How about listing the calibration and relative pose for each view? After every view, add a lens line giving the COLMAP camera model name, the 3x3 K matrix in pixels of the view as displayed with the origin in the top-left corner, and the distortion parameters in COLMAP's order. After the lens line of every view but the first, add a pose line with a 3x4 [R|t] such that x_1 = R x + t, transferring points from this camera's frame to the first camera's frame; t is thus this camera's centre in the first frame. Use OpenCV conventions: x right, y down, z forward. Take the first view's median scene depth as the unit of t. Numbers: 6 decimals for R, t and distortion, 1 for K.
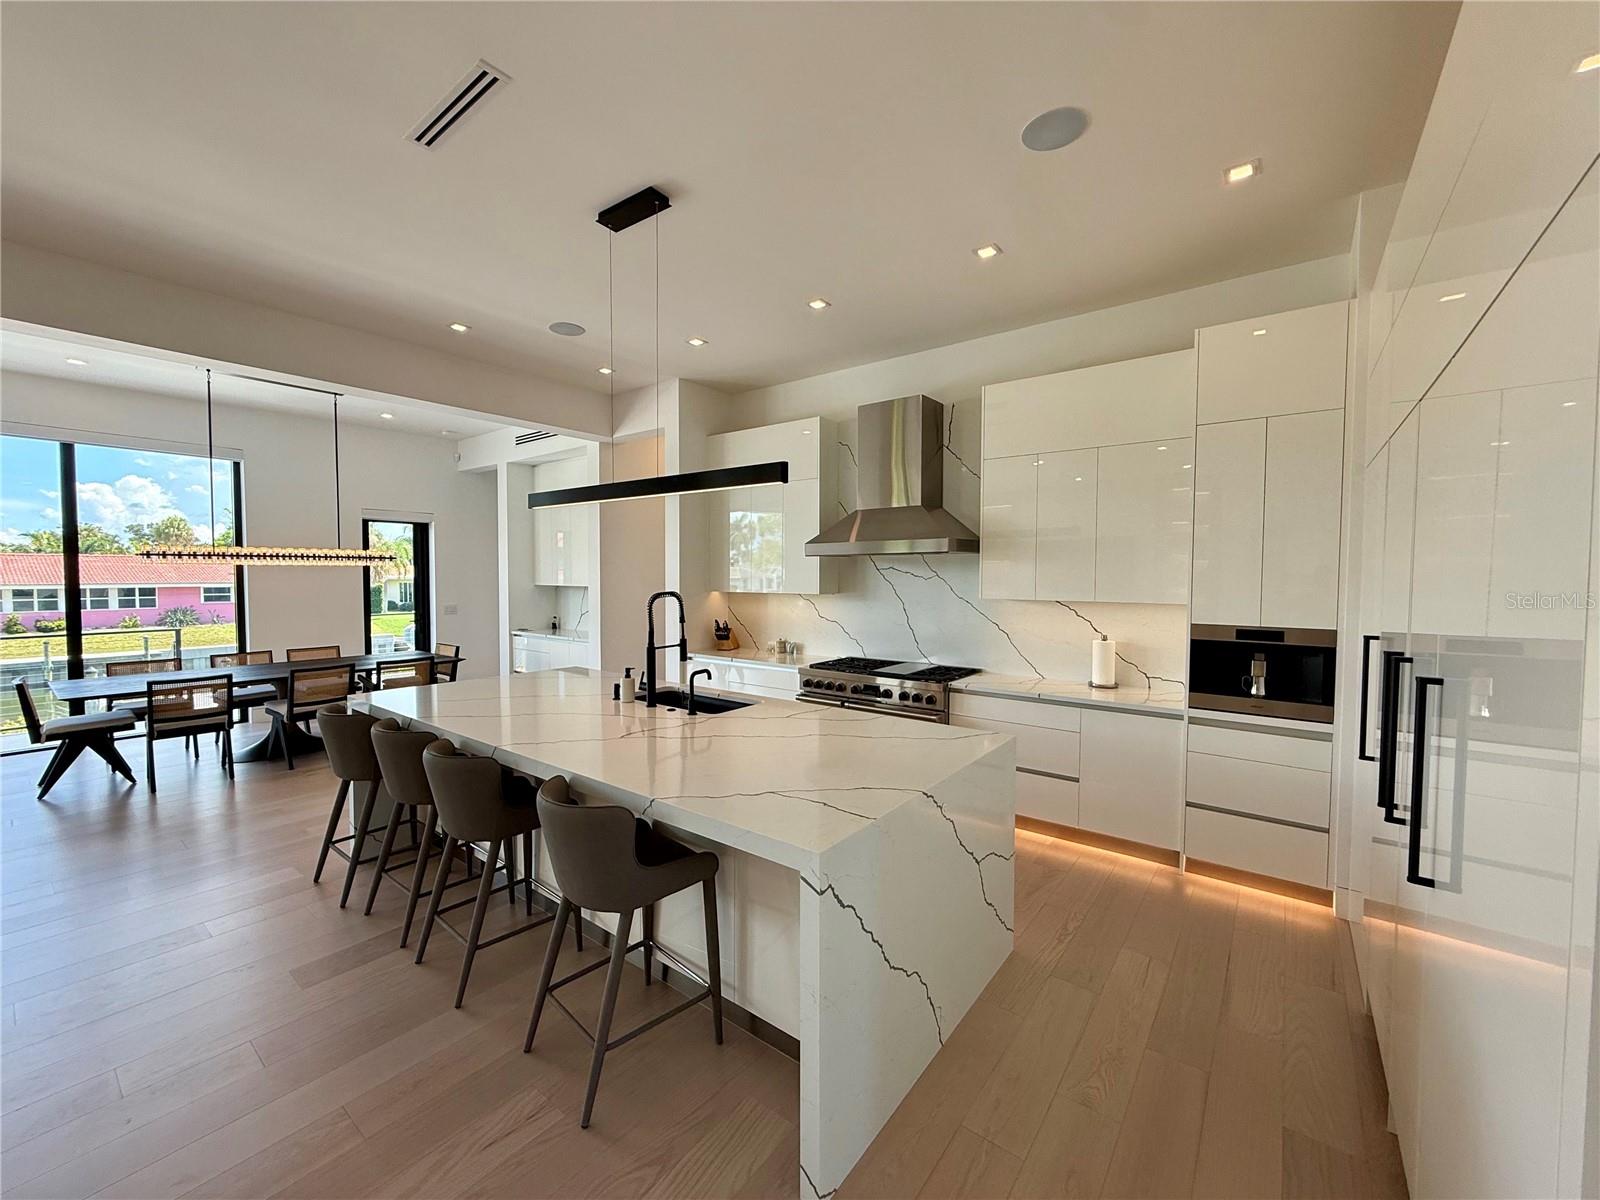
lens RADIAL K [[637.2, 0, 797.4], [0, 637.2, 600.8], [0, 0, 1]] dist [0.001801, -0.000585]
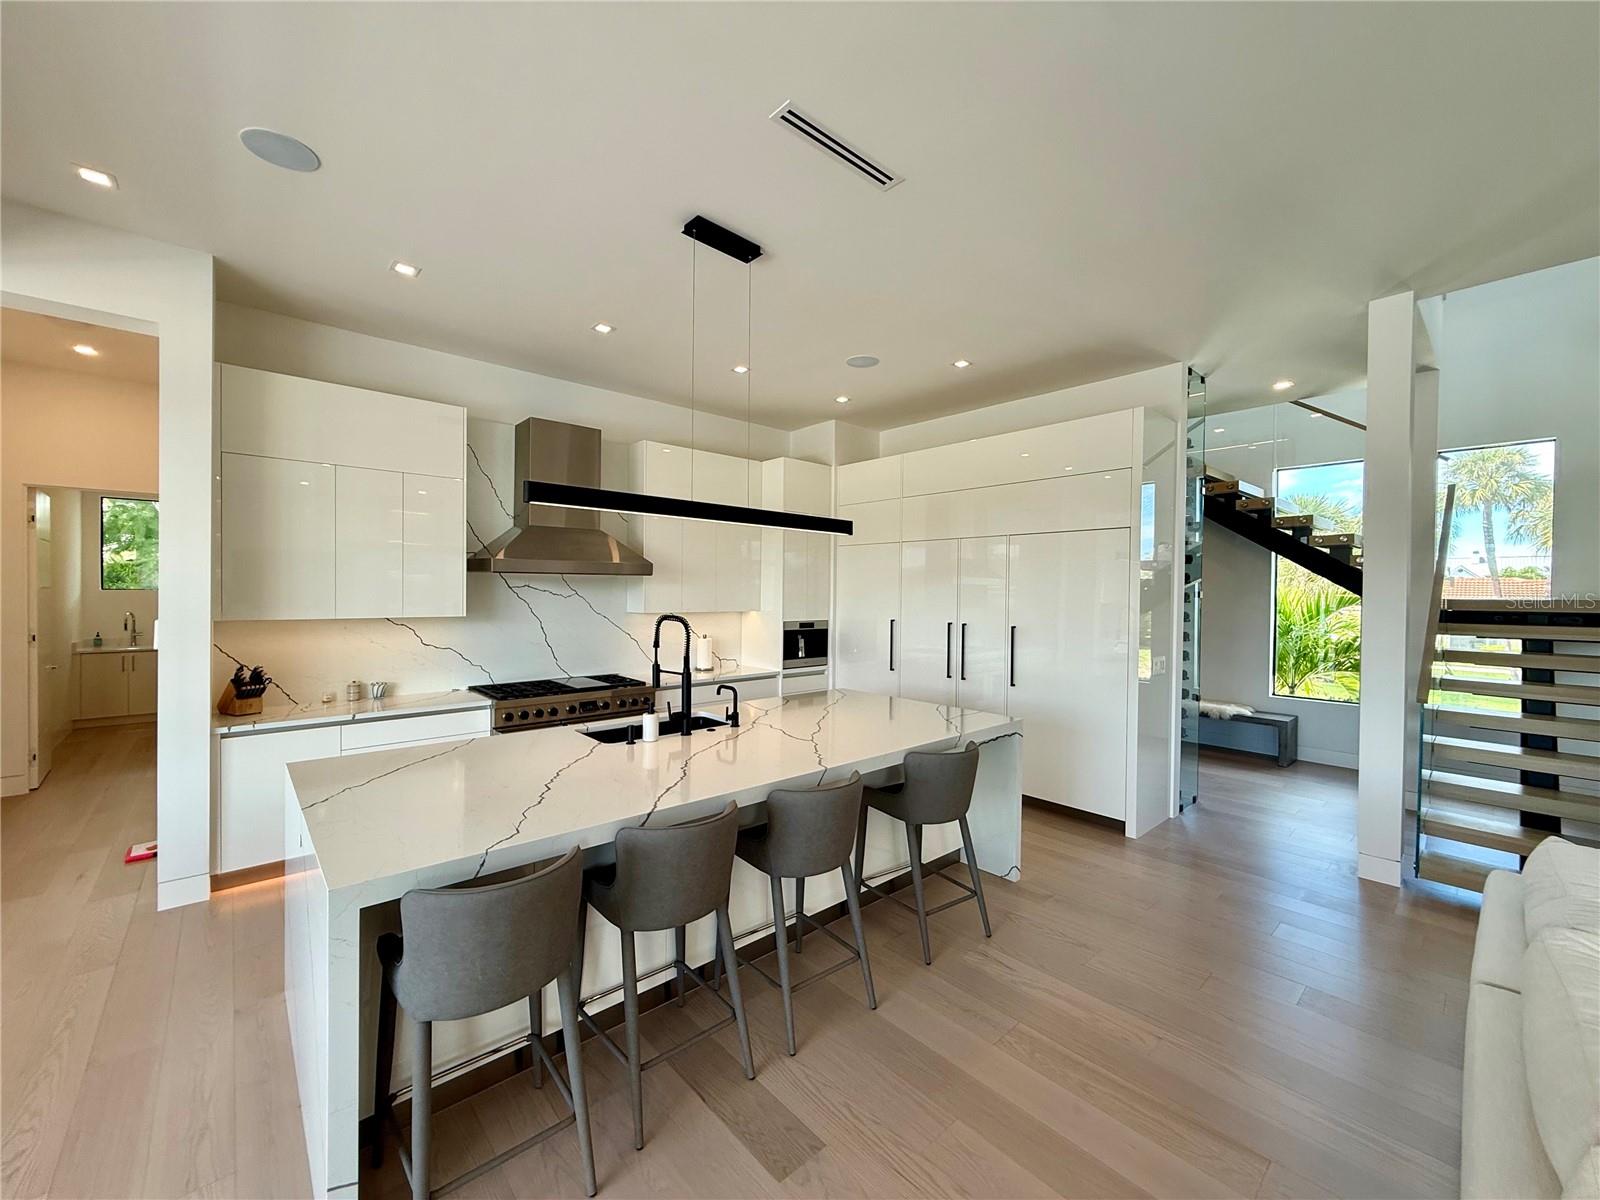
lens RADIAL K [[637.2, 0, 796.6], [0, 637.2, 599.8], [0, 0, 1]] dist [0.001801, -0.000585]
pose [[0.184738, -0.015786, 0.982661, -0.825279], [0.031854, 0.999442, 0.010067, -0.030243], [-0.982271, 0.029442, 0.185138, 0.473427]]
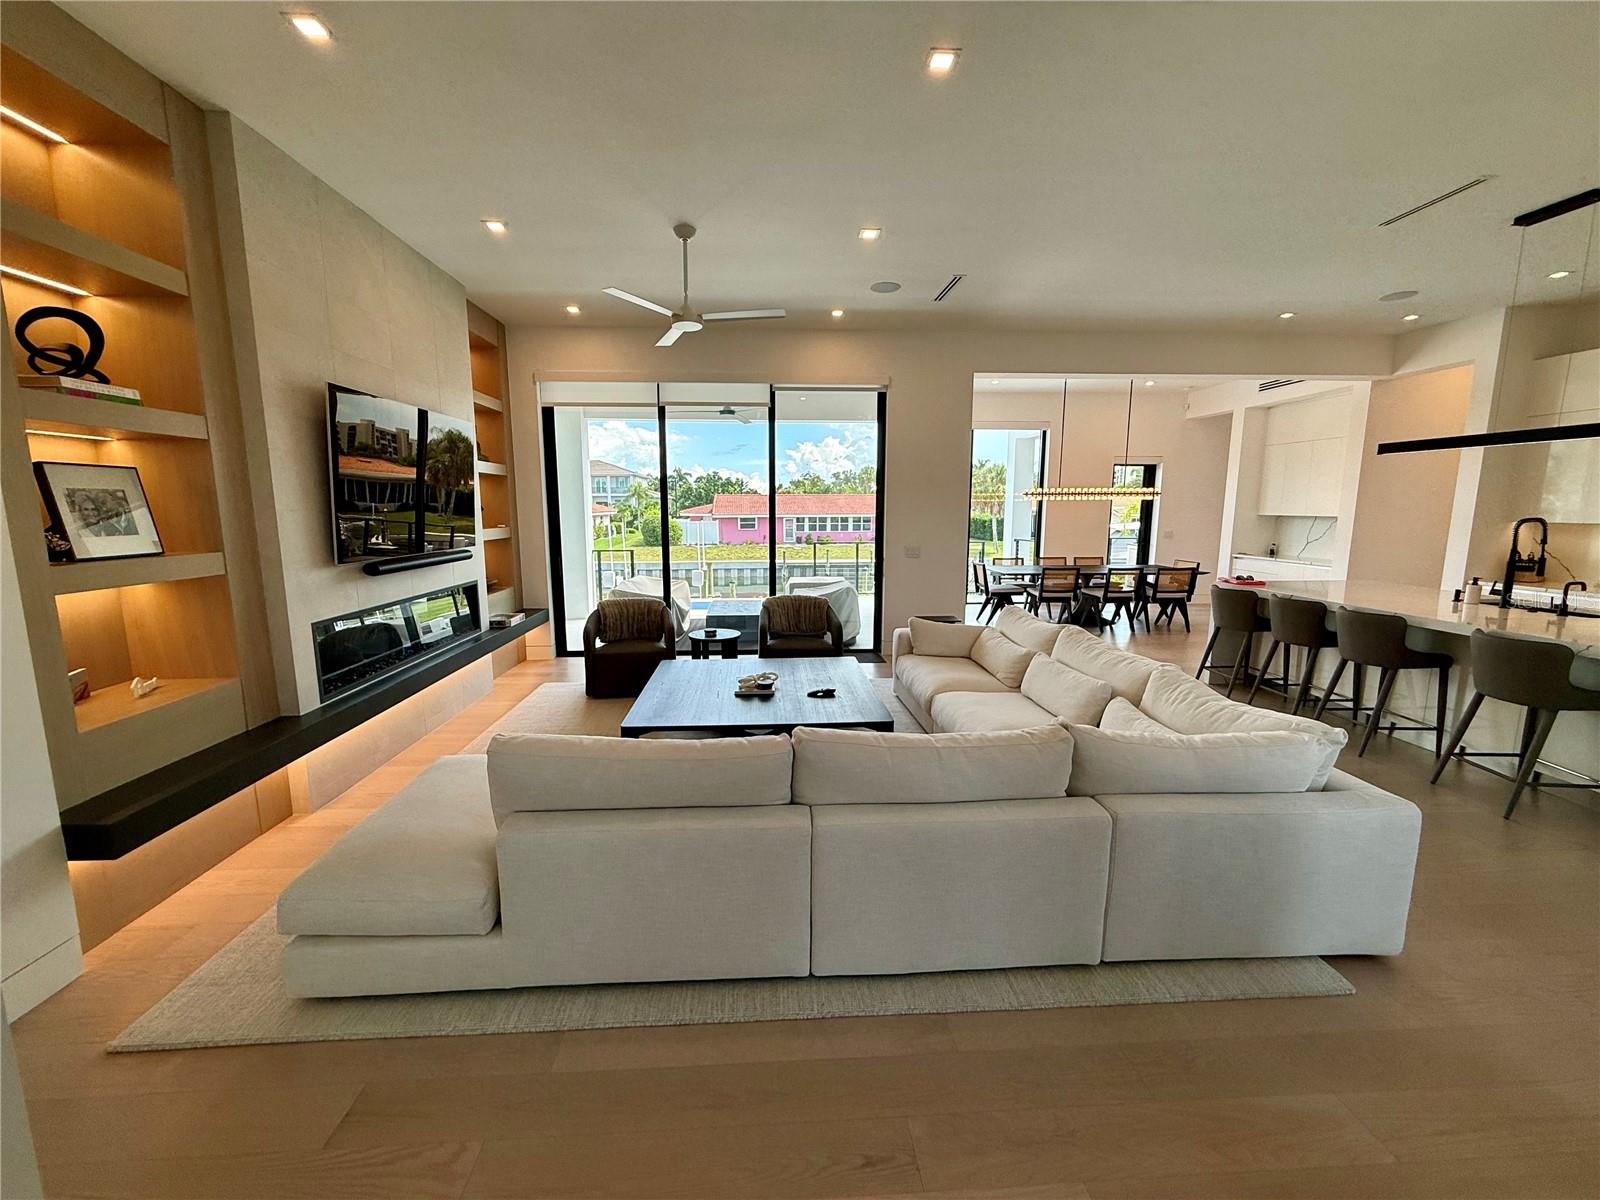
lens RADIAL K [[637.2, 0, 787.2], [0, 637.2, 594.1], [0, 0, 1]] dist [0.001801, -0.000585]
pose [[0.647232, 0.100815, -0.755597, -0.144744], [-0.029660, 0.993796, 0.107190, 0.032319], [0.761716, -0.046965, 0.646207, -0.664586]]
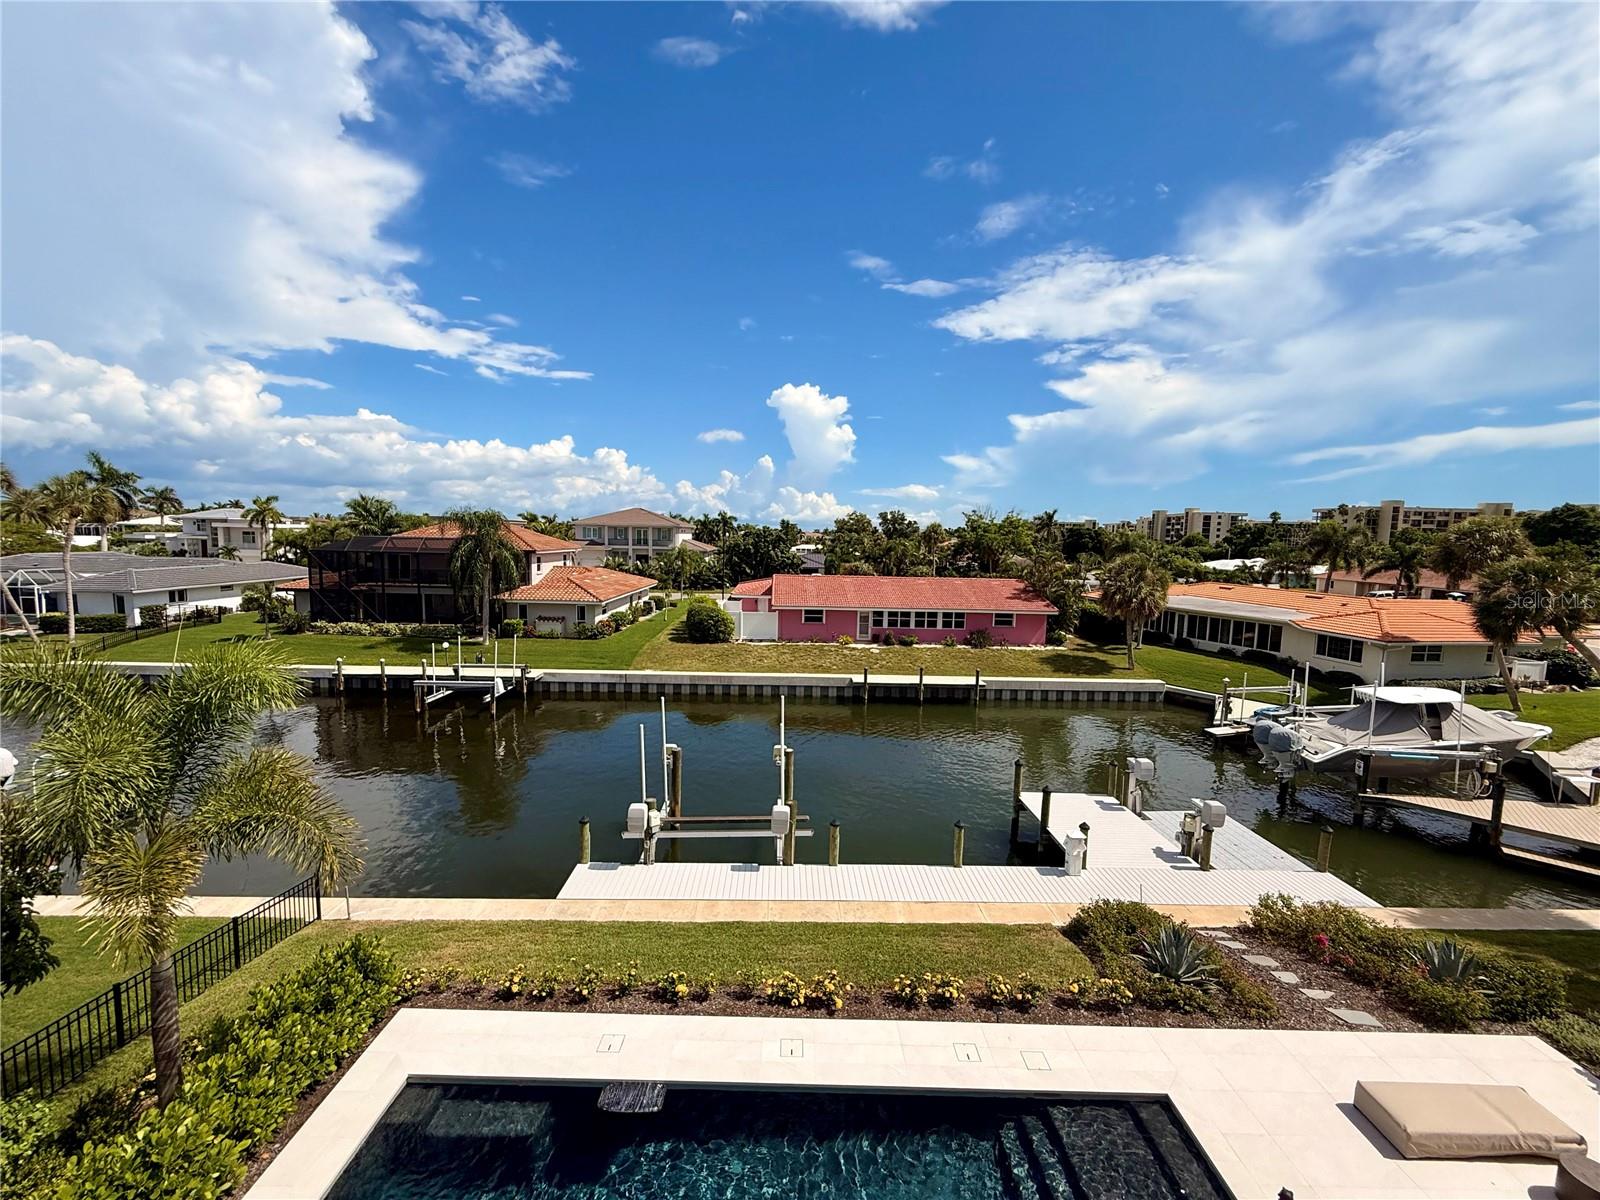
lens RADIAL K [[637.2, 0, 788.3], [0, 637.2, 602.2], [0, 0, 1]] dist [0.001801, -0.000585]
pose [[0.600145, 0.095320, -0.794192, -2.063953], [-0.060132, 0.995441, 0.074034, -0.814260], [0.797628, 0.003326, 0.603141, 0.238303]]
